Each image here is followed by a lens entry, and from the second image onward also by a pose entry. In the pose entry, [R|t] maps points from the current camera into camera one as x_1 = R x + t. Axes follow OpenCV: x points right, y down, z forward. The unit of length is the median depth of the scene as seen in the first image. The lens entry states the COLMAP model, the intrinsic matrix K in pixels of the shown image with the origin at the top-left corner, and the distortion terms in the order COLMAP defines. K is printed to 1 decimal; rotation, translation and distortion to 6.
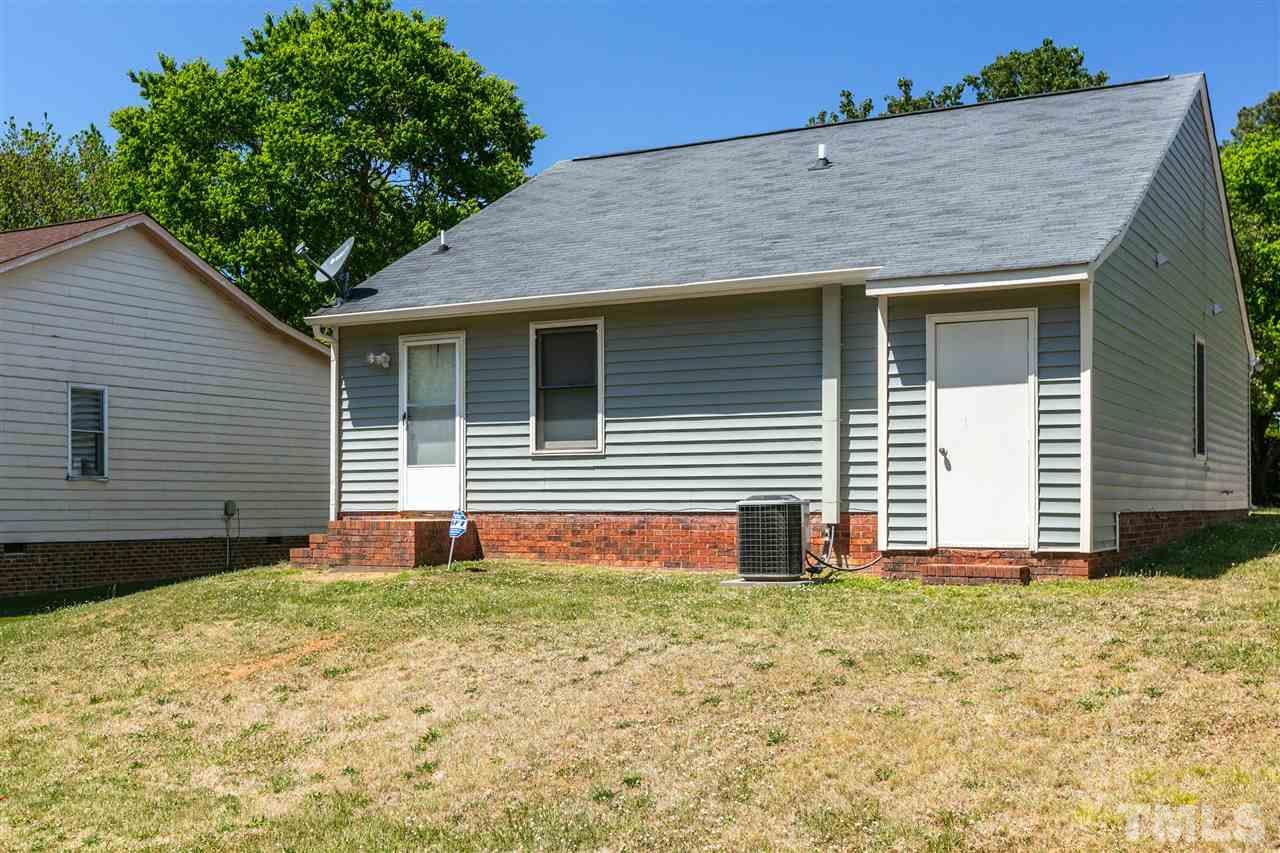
lens RADIAL K [[1373.9, 0, 639.1], [0, 1373.9, 444.2], [0, 0, 1]] dist [-0.005715, 0.007305]
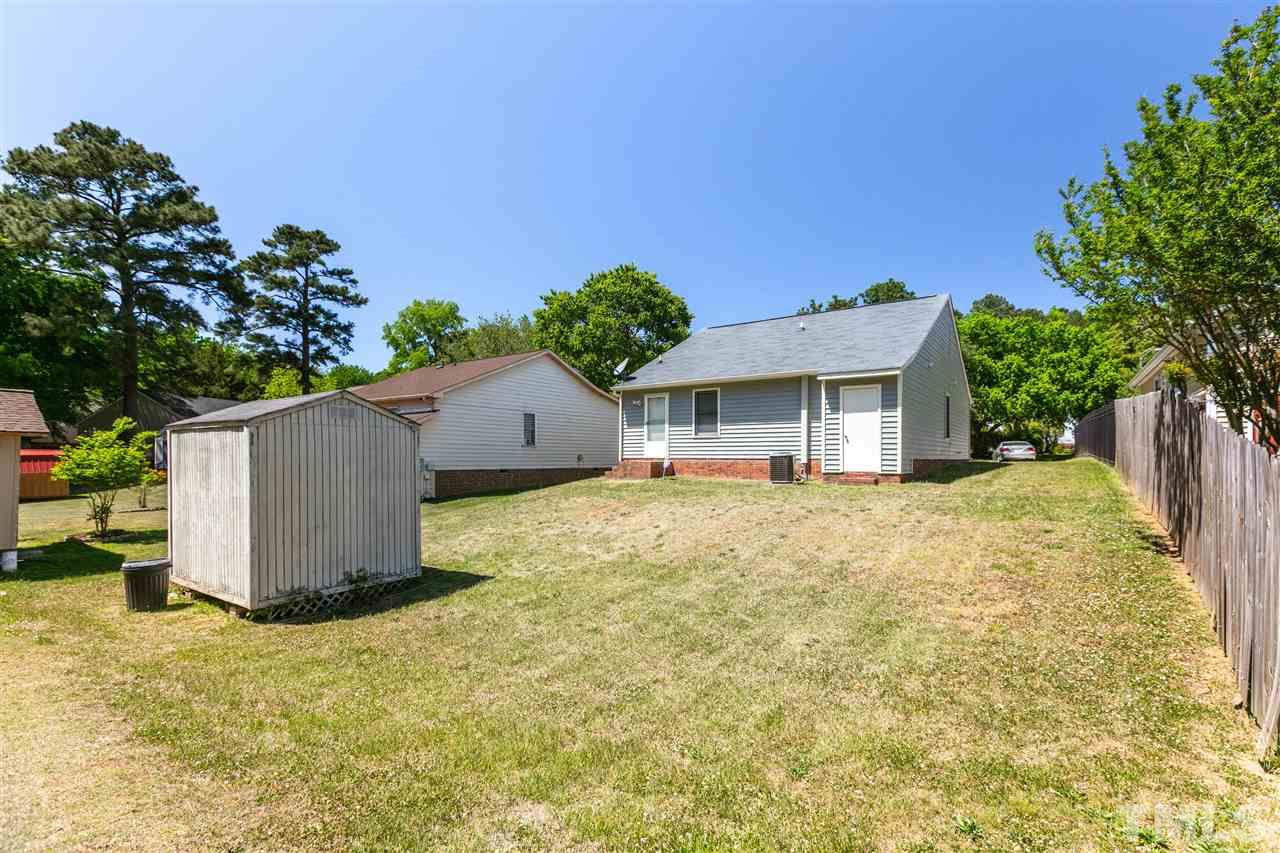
lens RADIAL K [[571.6, 0, 660.4], [0, 571.6, 433.6], [0, 0, 1]] dist [0.000678, 0.000031]
pose [[0.993096, 0.002499, -0.117278, -0.009495], [-0.002756, 0.999994, -0.002024, 0.002250], [0.117273, 0.002333, 0.993097, -0.139152]]
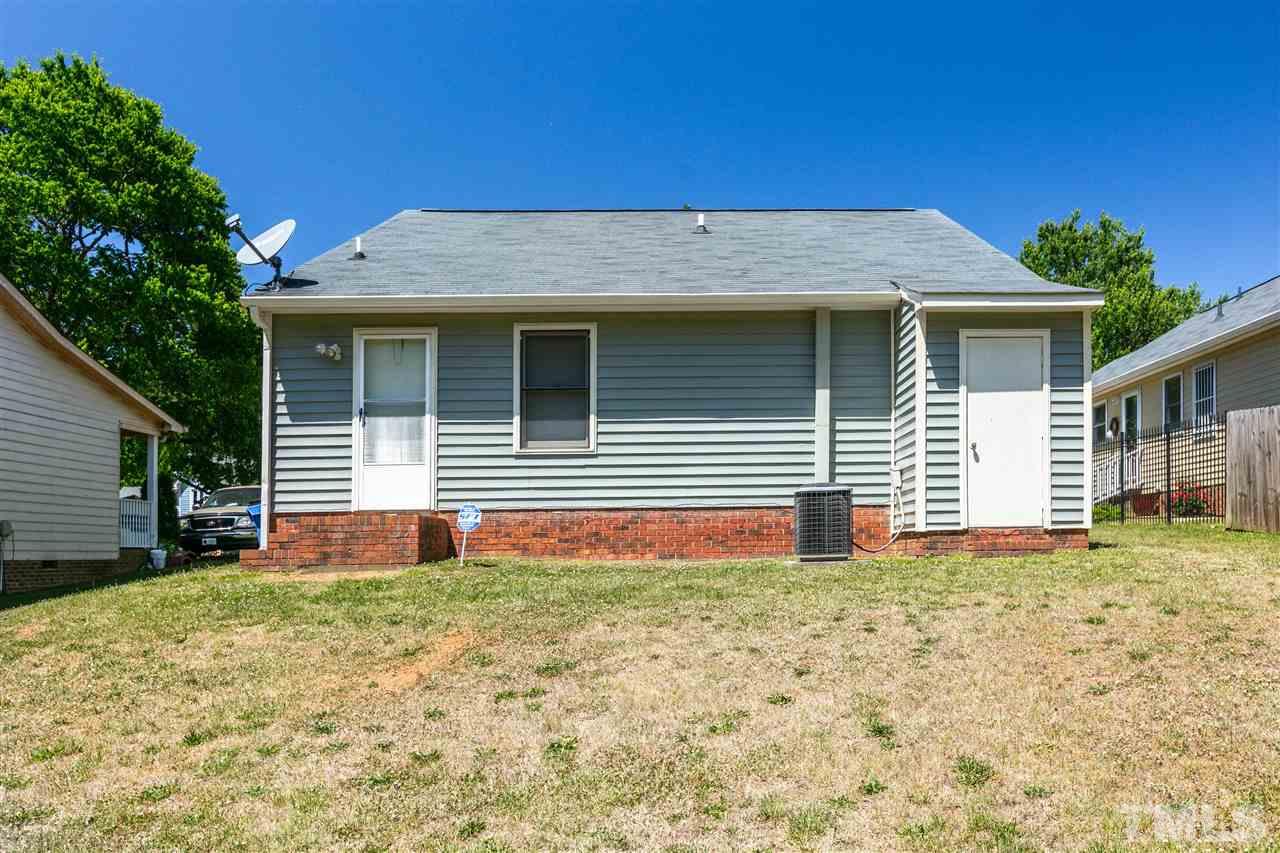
lens RADIAL K [[889.4, 0, 640.2], [0, 889.4, 515.5], [0, 0, 1]] dist [0.000645, -0.007107]
pose [[0.869222, 0.011561, 0.494286, -0.325294], [-0.006928, 0.999913, -0.011204, 0.060844], [-0.494373, 0.006315, 0.869227, 0.386053]]
